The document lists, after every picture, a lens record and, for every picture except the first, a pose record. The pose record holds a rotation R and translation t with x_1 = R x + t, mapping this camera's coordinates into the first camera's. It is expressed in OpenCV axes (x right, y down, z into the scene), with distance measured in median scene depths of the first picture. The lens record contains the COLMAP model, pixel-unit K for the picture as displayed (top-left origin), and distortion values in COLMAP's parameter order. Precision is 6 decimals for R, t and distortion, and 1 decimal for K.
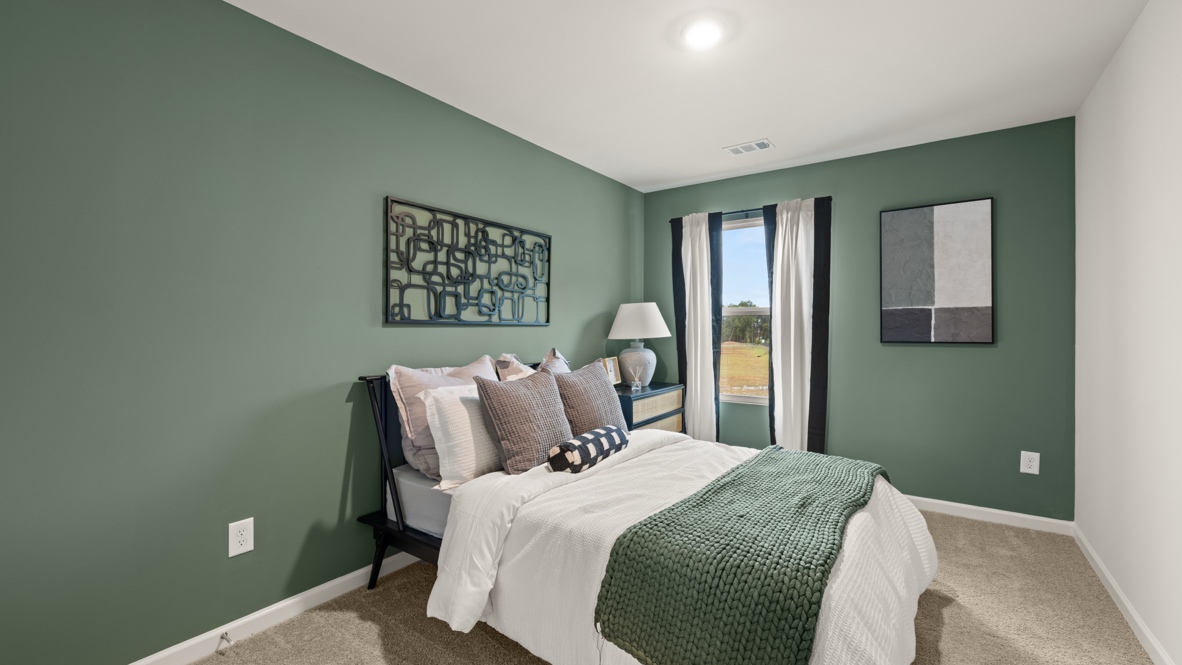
lens RADIAL K [[496.1, 0, 591.0], [0, 496.1, 332.5], [0, 0, 1]] dist [-0.000931, -0.000017]
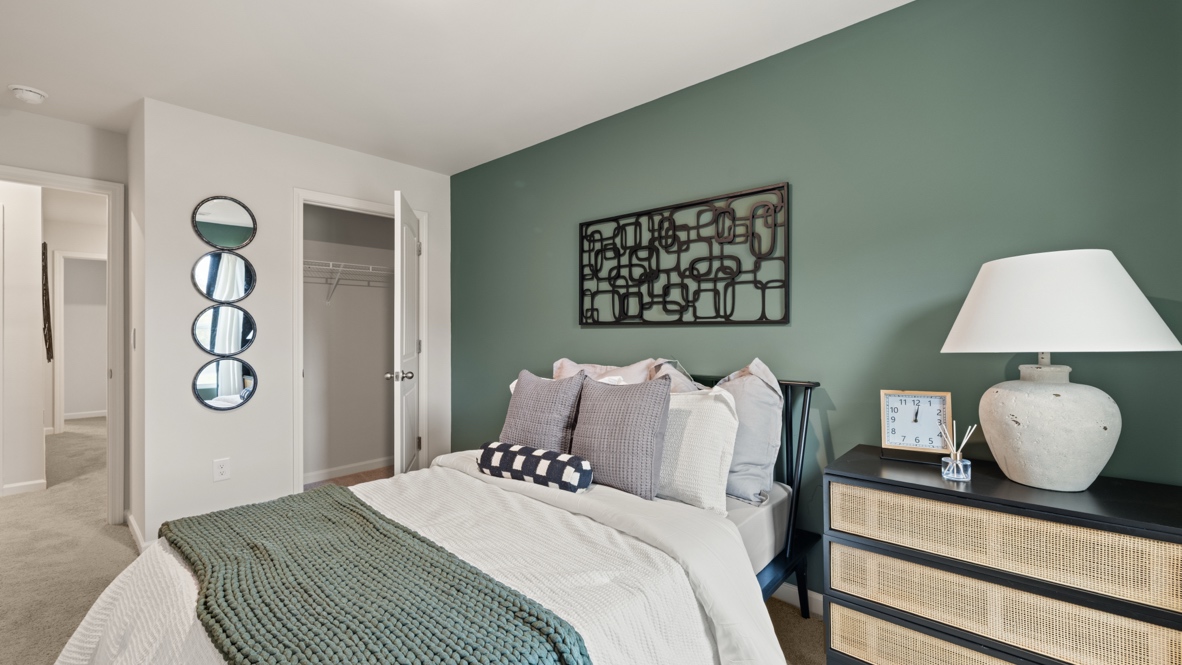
lens RADIAL K [[496.1, 0, 591.0], [0, 496.1, 332.5], [0, 0, 1]] dist [-0.000931, -0.000017]
pose [[-0.114809, 0.003289, -0.993382, 0.694418], [-0.005651, 0.999976, 0.003963, -0.004008], [0.993372, 0.006069, -0.114788, 0.982811]]
